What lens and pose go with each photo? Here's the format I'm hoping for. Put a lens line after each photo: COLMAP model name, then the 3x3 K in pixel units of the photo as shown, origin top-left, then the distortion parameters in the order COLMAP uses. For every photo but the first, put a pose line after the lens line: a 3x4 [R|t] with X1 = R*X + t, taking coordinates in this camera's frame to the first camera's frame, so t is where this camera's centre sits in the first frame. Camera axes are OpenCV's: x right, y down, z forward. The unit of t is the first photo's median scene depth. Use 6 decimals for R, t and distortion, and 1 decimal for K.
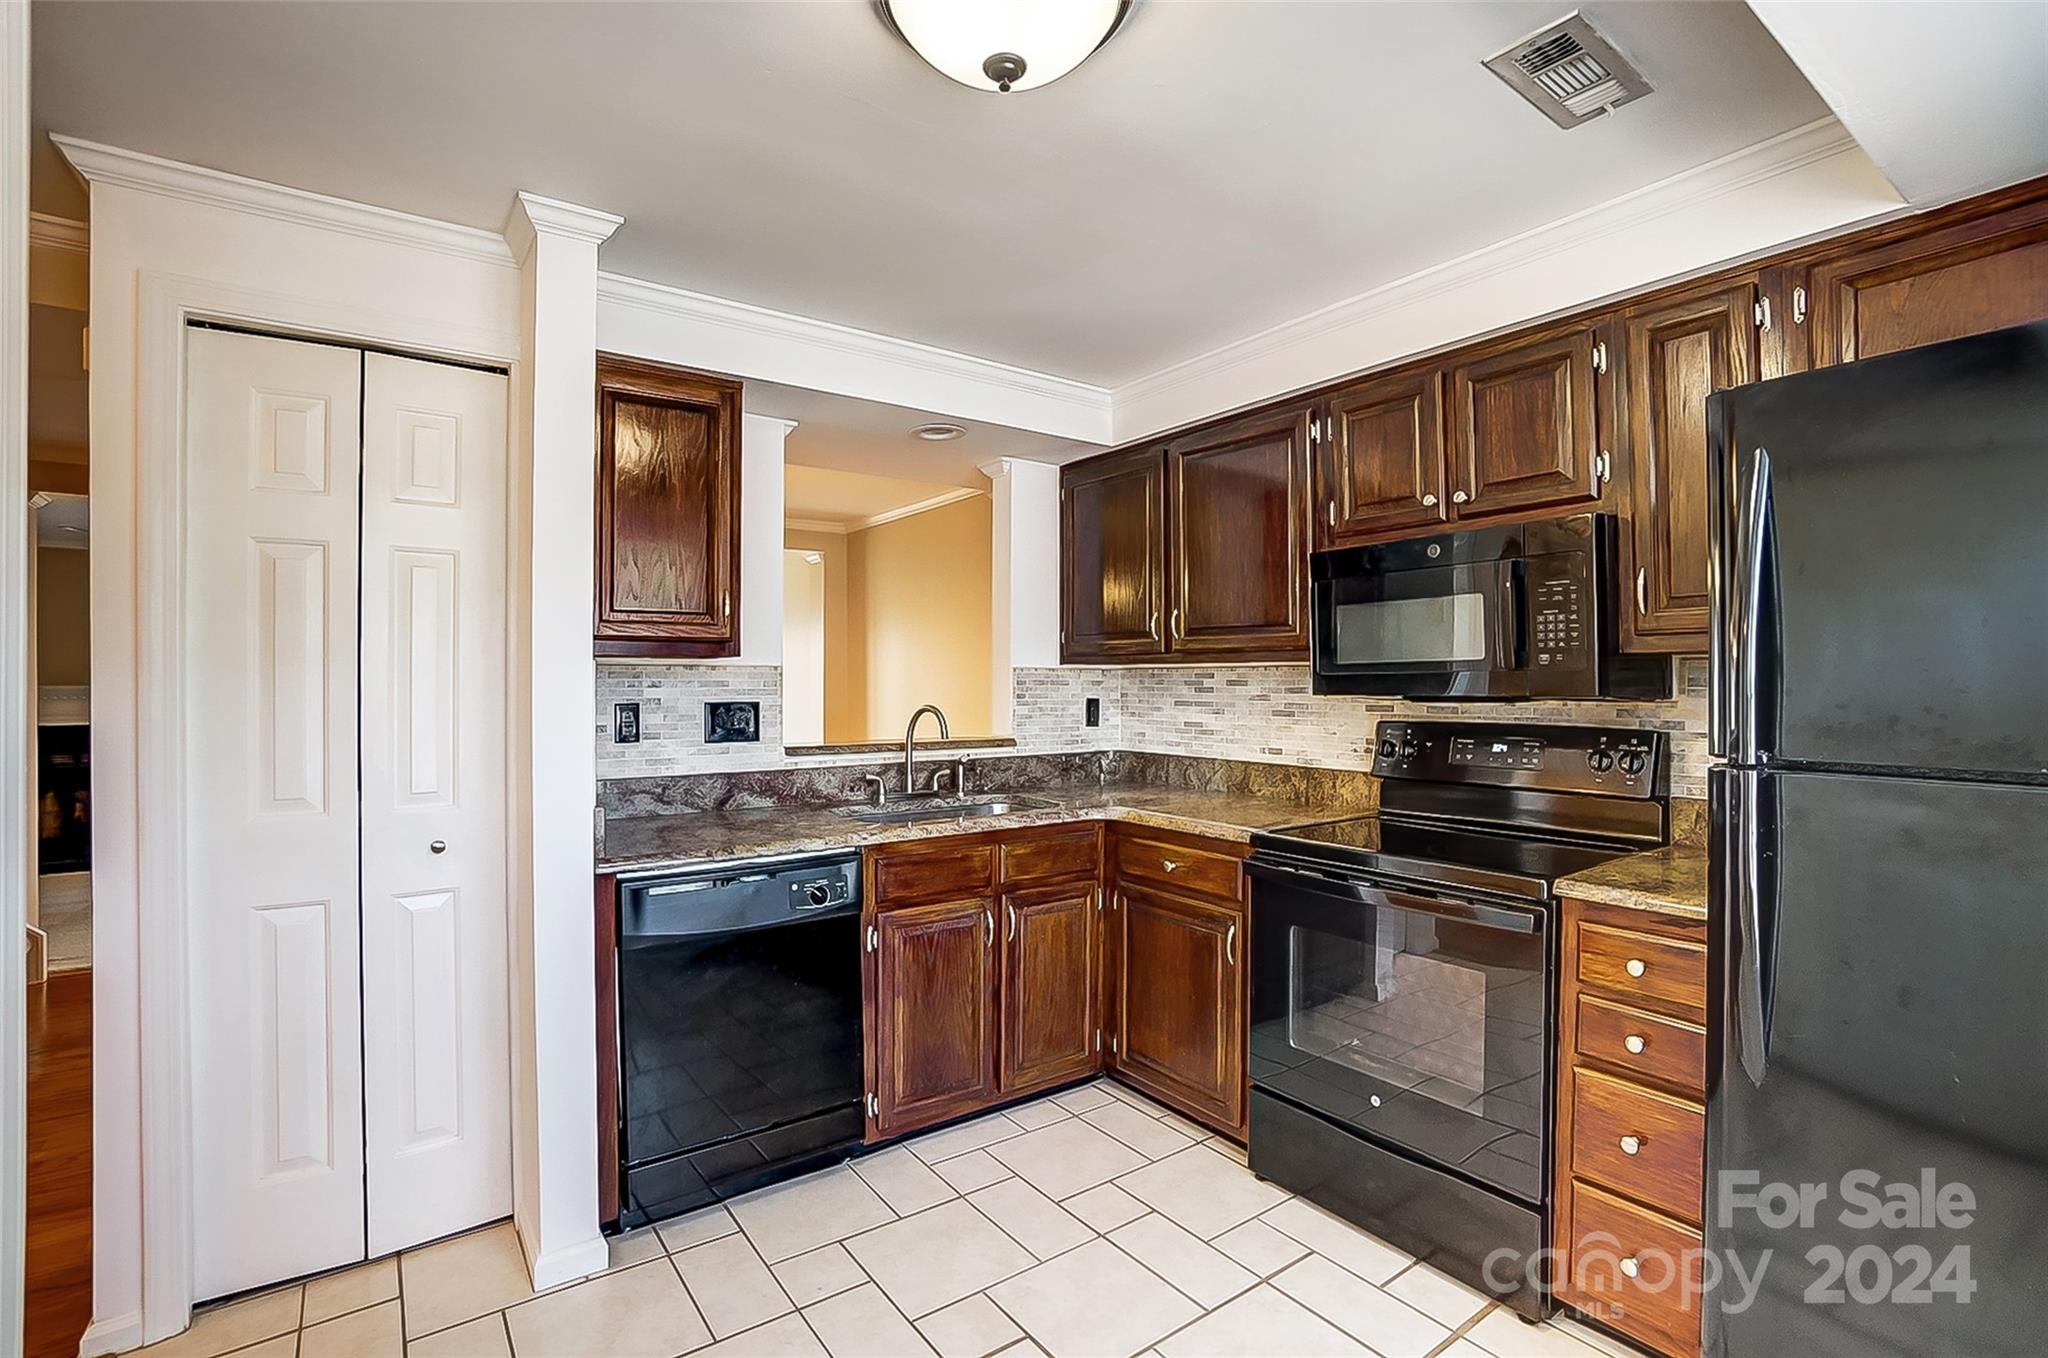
lens RADIAL K [[914.9, 0, 1018.9], [0, 914.9, 676.4], [0, 0, 1]] dist [-0.070763, 0.023341]
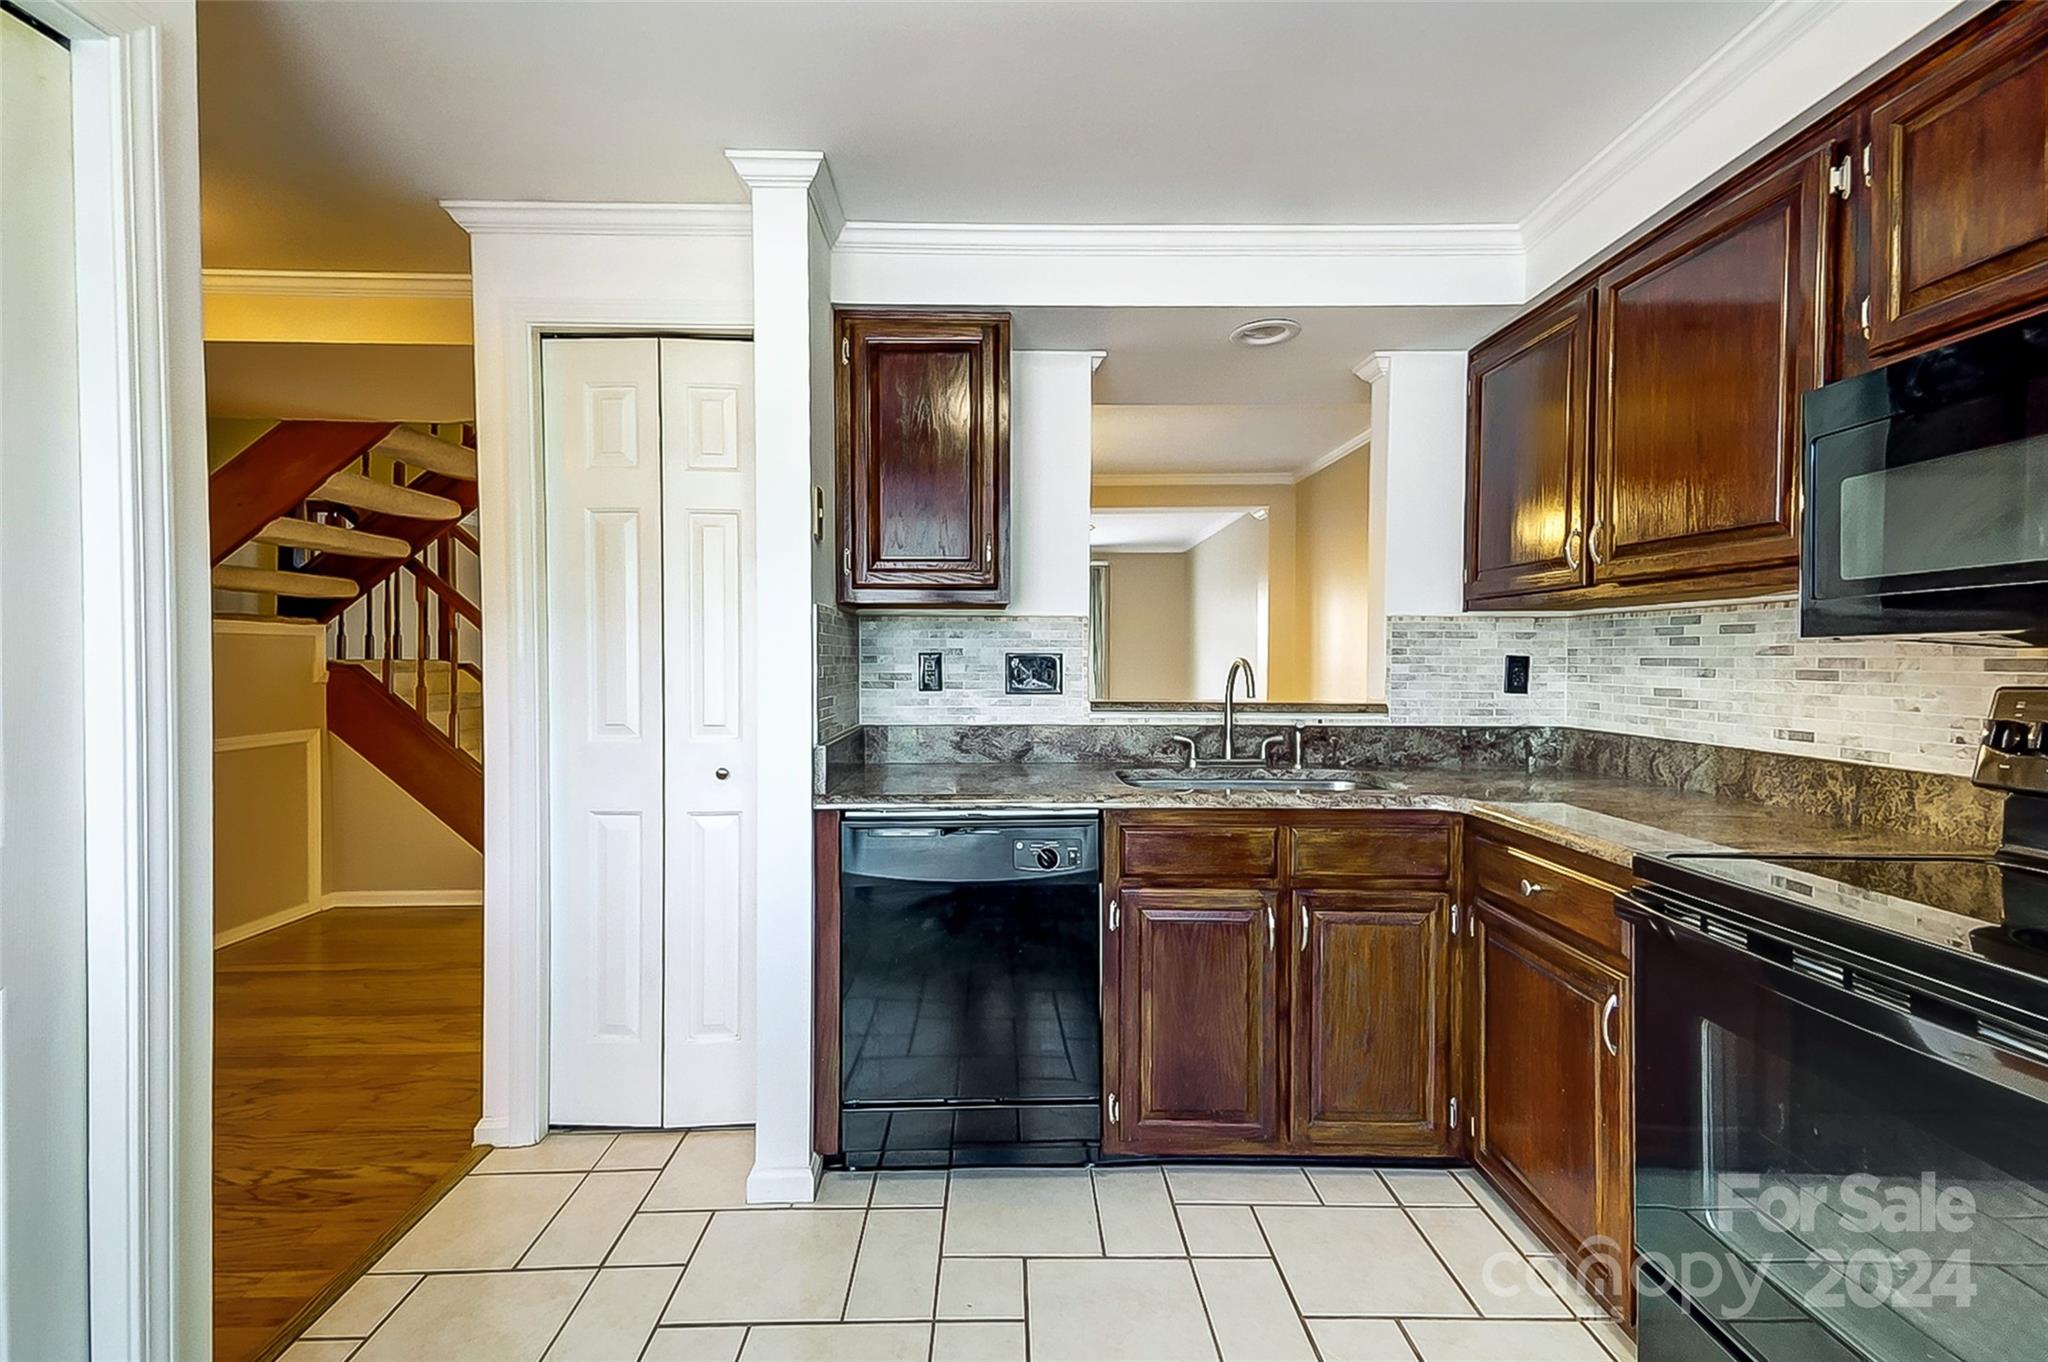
lens RADIAL K [[894.7, 0, 1016.7], [0, 894.7, 671.6], [0, 0, 1]] dist [0.049720, -0.015347]
pose [[0.823340, 0.012530, -0.567411, 0.220336], [0.000159, 0.999751, 0.022308, 0.026782], [0.567549, -0.018457, 0.823133, 0.199505]]
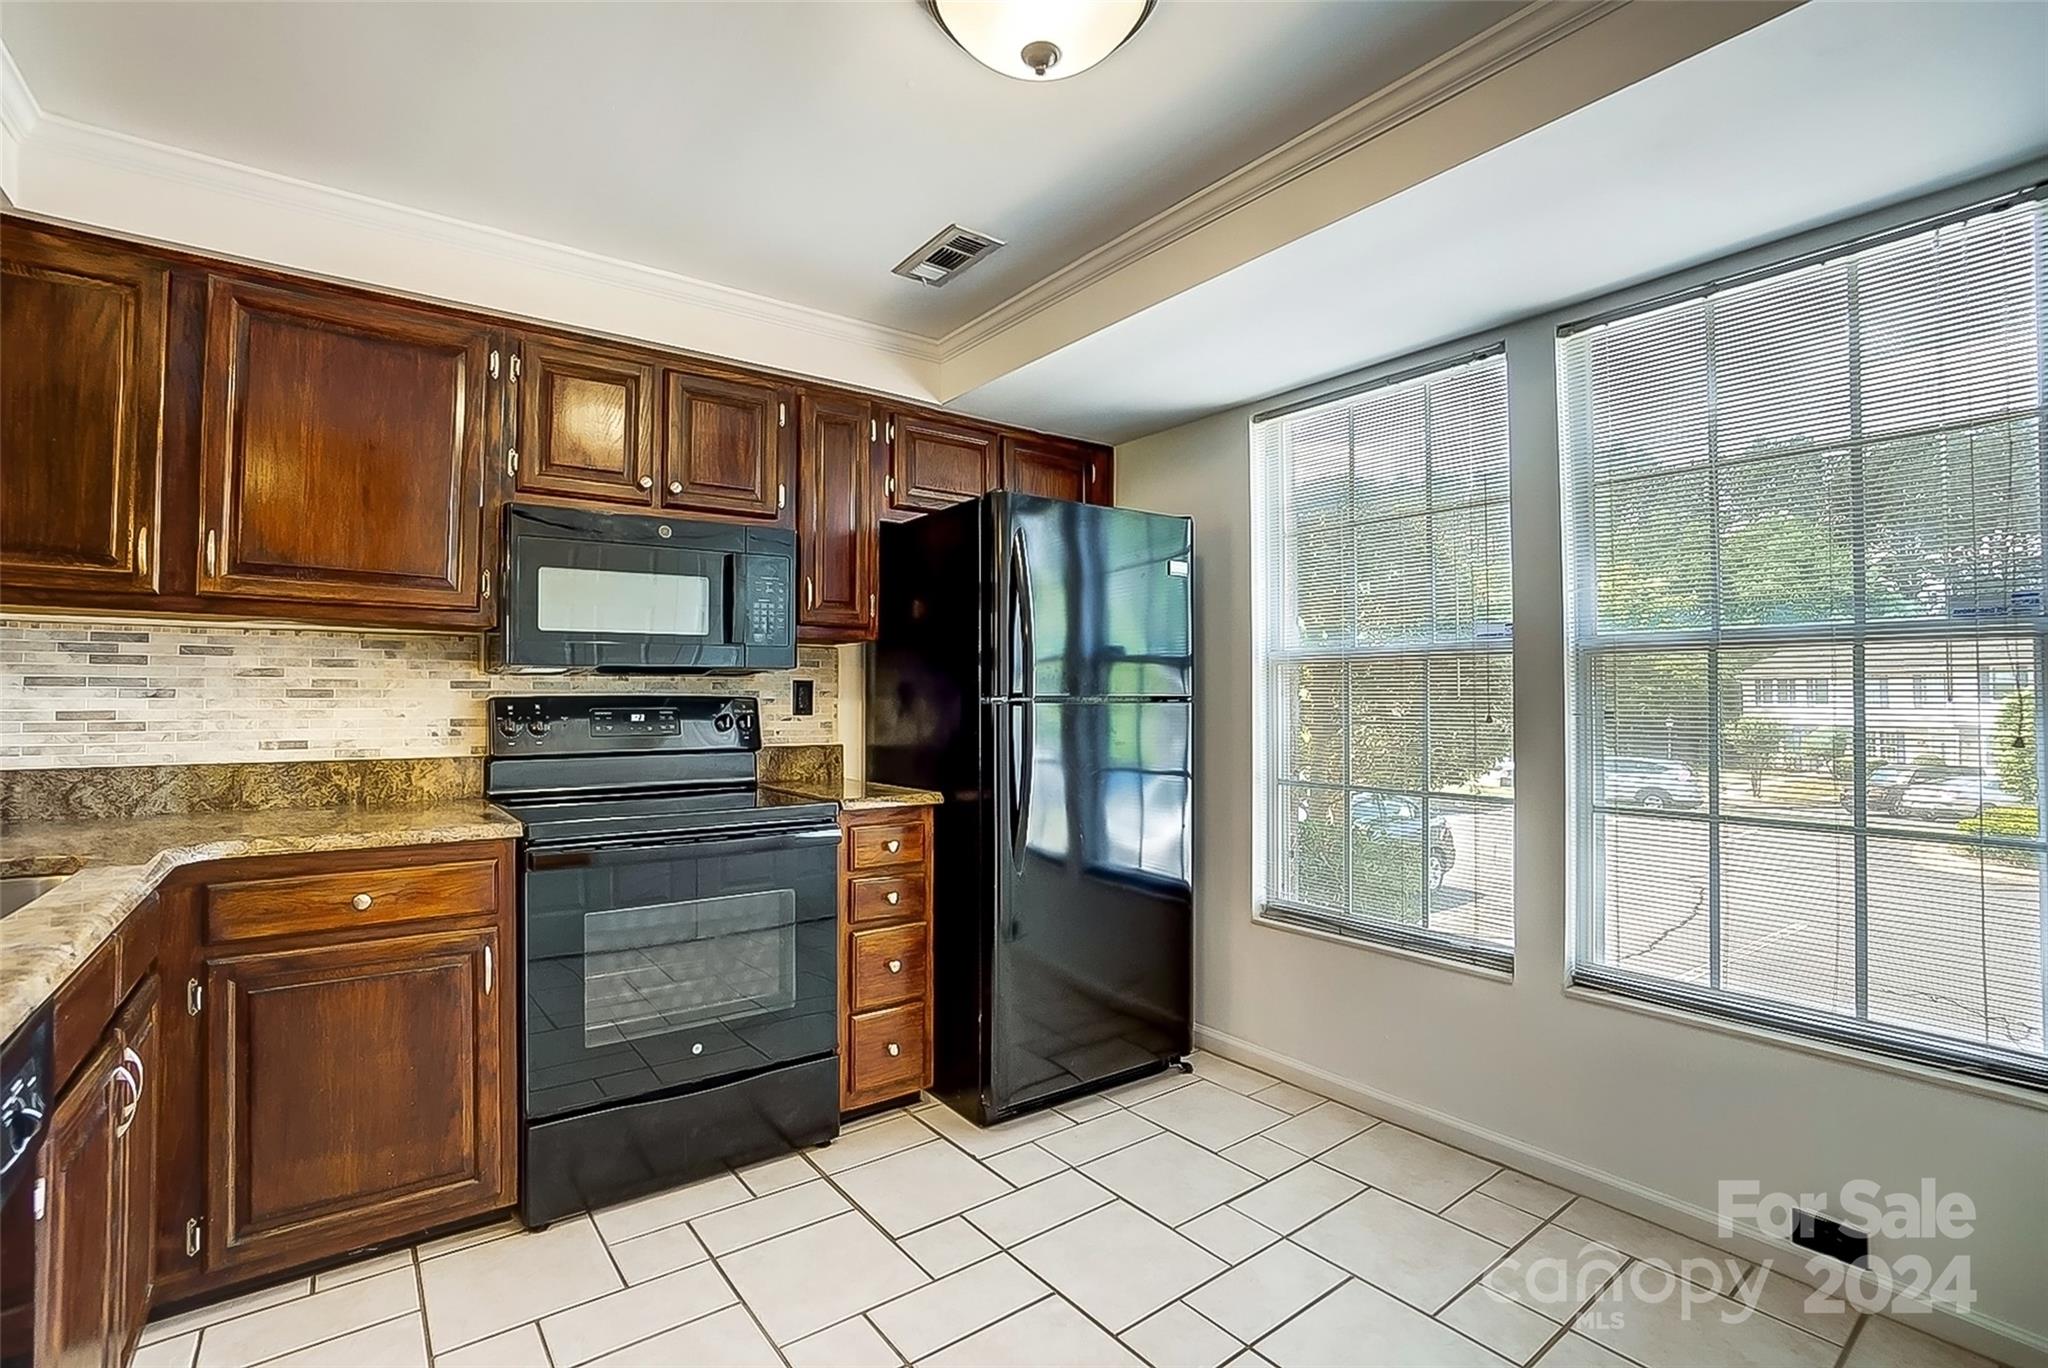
lens RADIAL K [[911.7, 0, 1024.7], [0, 911.7, 664.7], [0, 0, 1]] dist [-0.097580, 0.031357]
pose [[-0.034094, 0.036361, 0.998757, -0.492984], [-0.004439, 0.999323, -0.036533, 0.045040], [-0.999409, -0.005679, -0.033909, 0.481798]]
